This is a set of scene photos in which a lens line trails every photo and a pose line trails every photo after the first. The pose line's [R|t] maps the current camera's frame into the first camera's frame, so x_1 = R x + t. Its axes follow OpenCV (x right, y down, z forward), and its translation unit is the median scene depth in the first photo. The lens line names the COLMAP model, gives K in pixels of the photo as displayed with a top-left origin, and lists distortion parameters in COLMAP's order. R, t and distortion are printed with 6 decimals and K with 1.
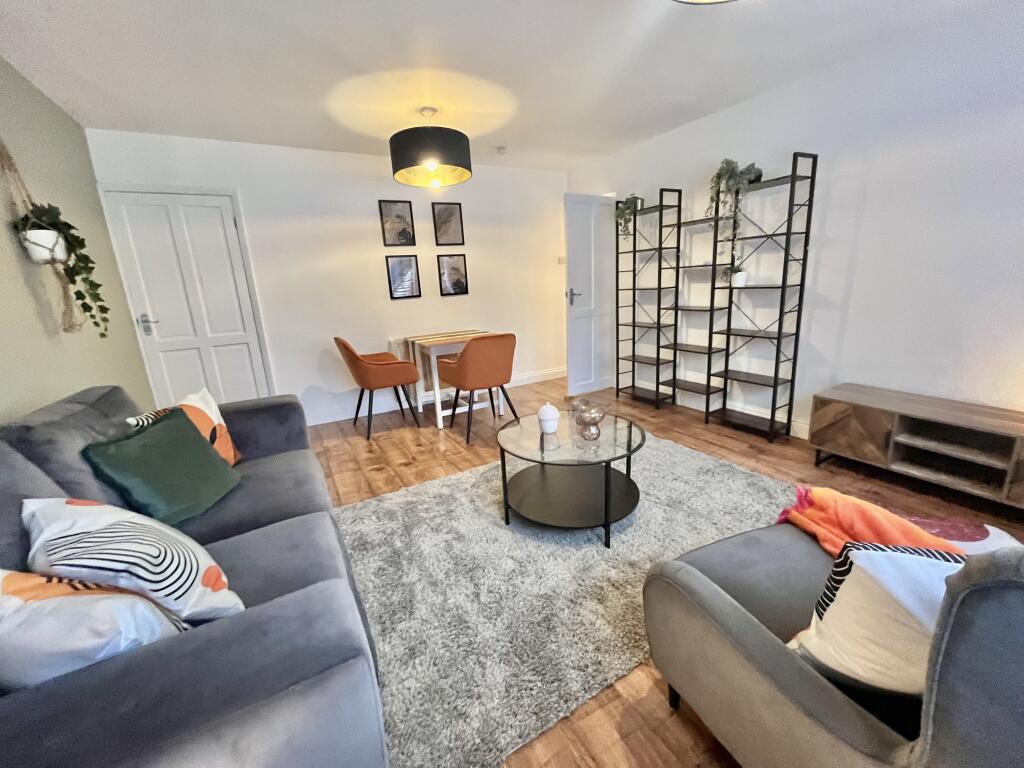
lens RADIAL K [[411.9, 0, 509.9], [0, 411.9, 387.0], [0, 0, 1]] dist [-0.012016, -0.000359]
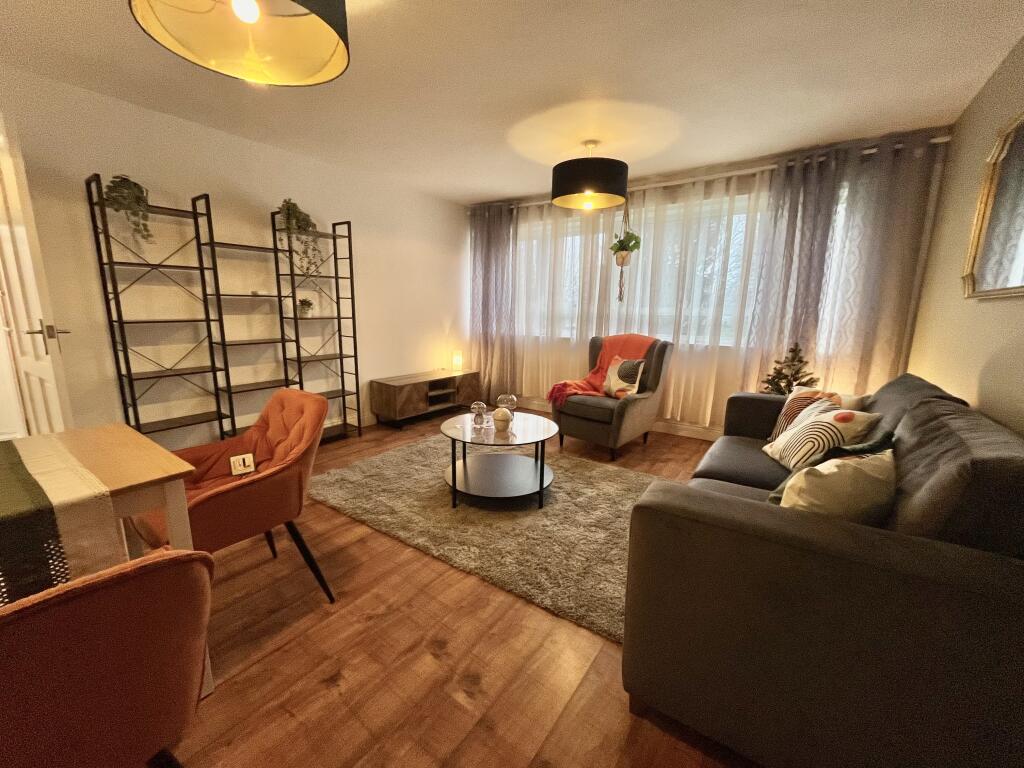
lens RADIAL K [[411.9, 0, 508.5], [0, 411.9, 384.0], [0, 0, 1]] dist [-0.012016, -0.000359]
pose [[-0.421038, -0.118215, 0.899307, -0.650738], [0.237361, 0.942561, 0.235028, -0.197494], [-0.875435, 0.312416, -0.368794, 0.940010]]
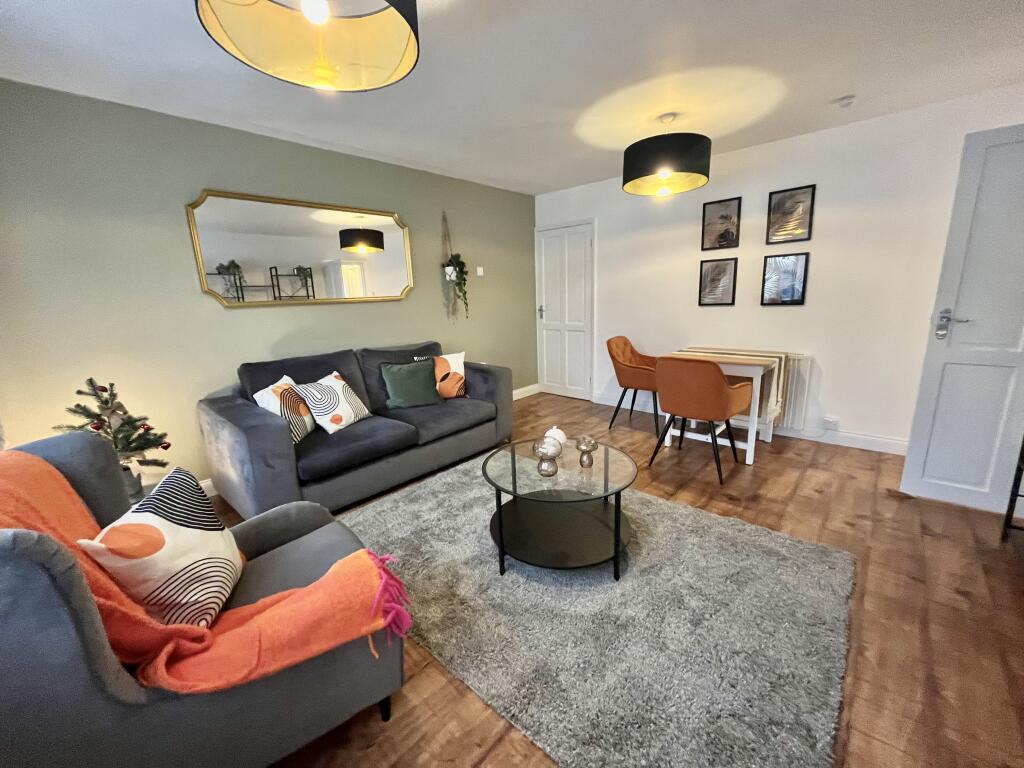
lens RADIAL K [[411.9, 0, 512.1], [0, 411.9, 385.0], [0, 0, 1]] dist [-0.012016, -0.000359]
pose [[0.303077, 0.243124, -0.921431, 0.637596], [-0.218044, 0.958950, 0.181305, -0.144507], [0.927686, 0.145963, 0.343647, 0.370447]]
